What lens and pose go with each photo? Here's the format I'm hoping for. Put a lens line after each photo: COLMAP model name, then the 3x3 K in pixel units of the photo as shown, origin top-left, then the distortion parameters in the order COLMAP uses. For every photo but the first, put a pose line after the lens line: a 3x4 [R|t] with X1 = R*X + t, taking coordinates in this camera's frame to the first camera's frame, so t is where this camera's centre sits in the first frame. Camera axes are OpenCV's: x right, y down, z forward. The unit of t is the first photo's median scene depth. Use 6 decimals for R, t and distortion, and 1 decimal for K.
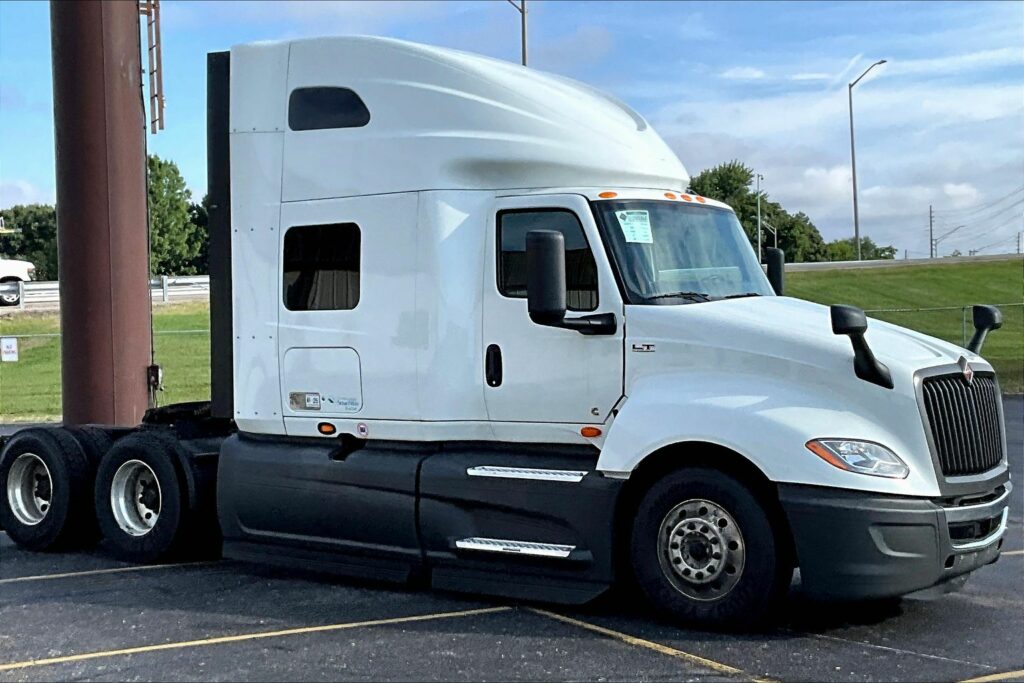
lens RADIAL K [[1542.5, 0, 514.0], [0, 1542.5, 341.5], [0, 0, 1]] dist [0.210283, 0.000000]
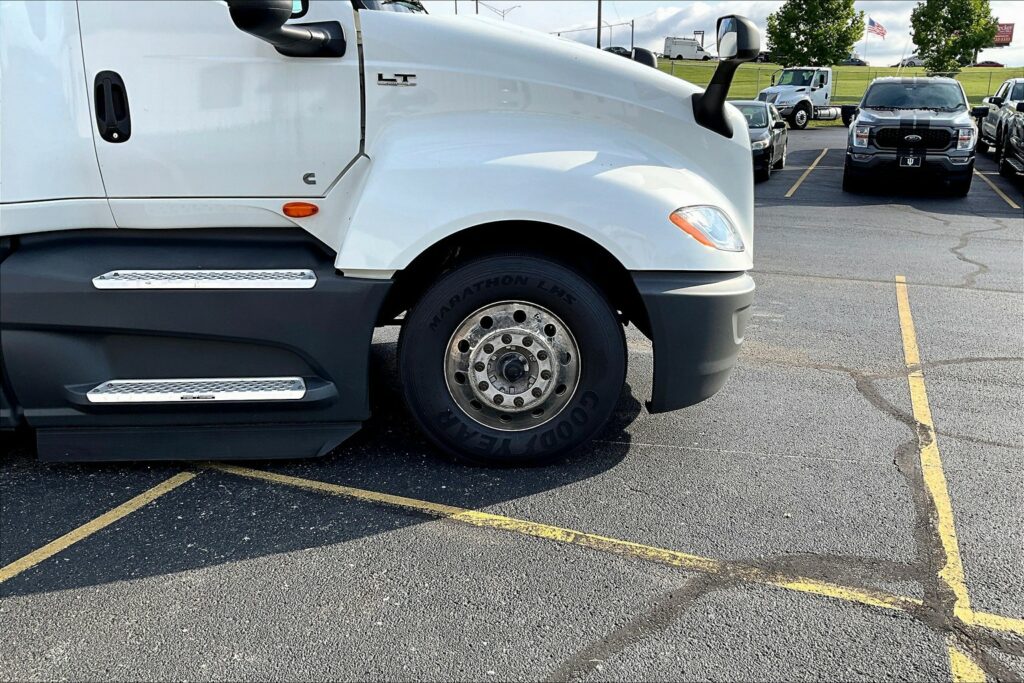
lens RADIAL K [[852.2, 0, 511.9], [0, 852.2, 350.0], [0, 0, 1]] dist [0.008719, -0.009121]
pose [[0.775141, -0.160930, 0.610948, -0.124795], [-0.010205, 0.963699, 0.266796, 0.018523], [-0.631706, -0.213039, 0.745360, 0.696945]]
